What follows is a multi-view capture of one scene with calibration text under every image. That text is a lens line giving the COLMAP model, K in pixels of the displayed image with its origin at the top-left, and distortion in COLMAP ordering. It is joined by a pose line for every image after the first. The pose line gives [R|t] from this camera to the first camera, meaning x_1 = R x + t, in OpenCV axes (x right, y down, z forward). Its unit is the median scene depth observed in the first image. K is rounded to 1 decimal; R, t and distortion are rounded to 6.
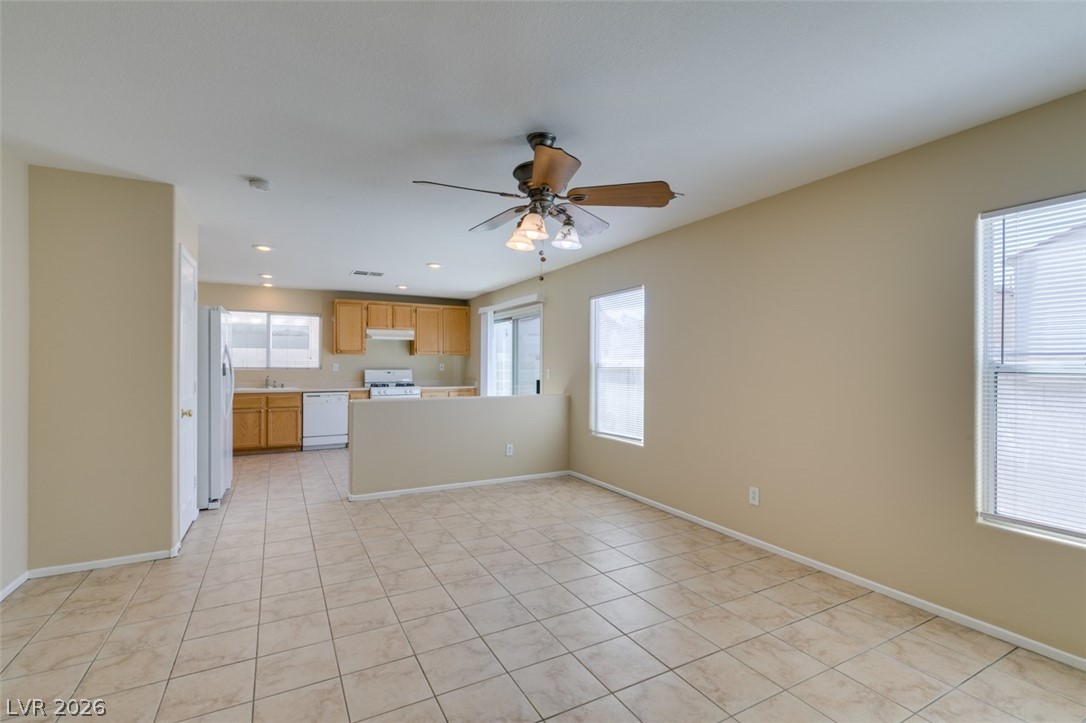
lens RADIAL K [[487.2, 0, 542.4], [0, 487.2, 365.8], [0, 0, 1]] dist [0.004816, -0.000418]
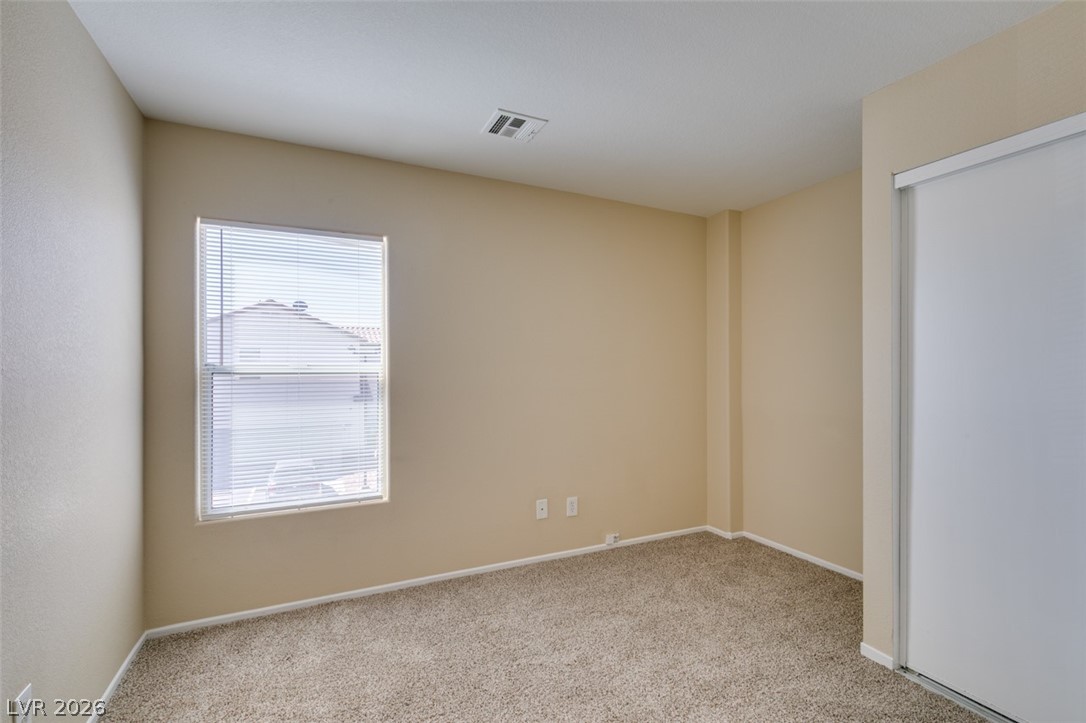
lens RADIAL K [[489.0, 0, 583.0], [0, 489.0, 373.6], [0, 0, 1]] dist [0.005531, -0.000684]
pose [[0.044952, -0.014575, 0.998883, -0.345639], [0.001012, 0.999894, 0.014544, -0.003292], [-0.998989, 0.000357, 0.044962, 0.639838]]
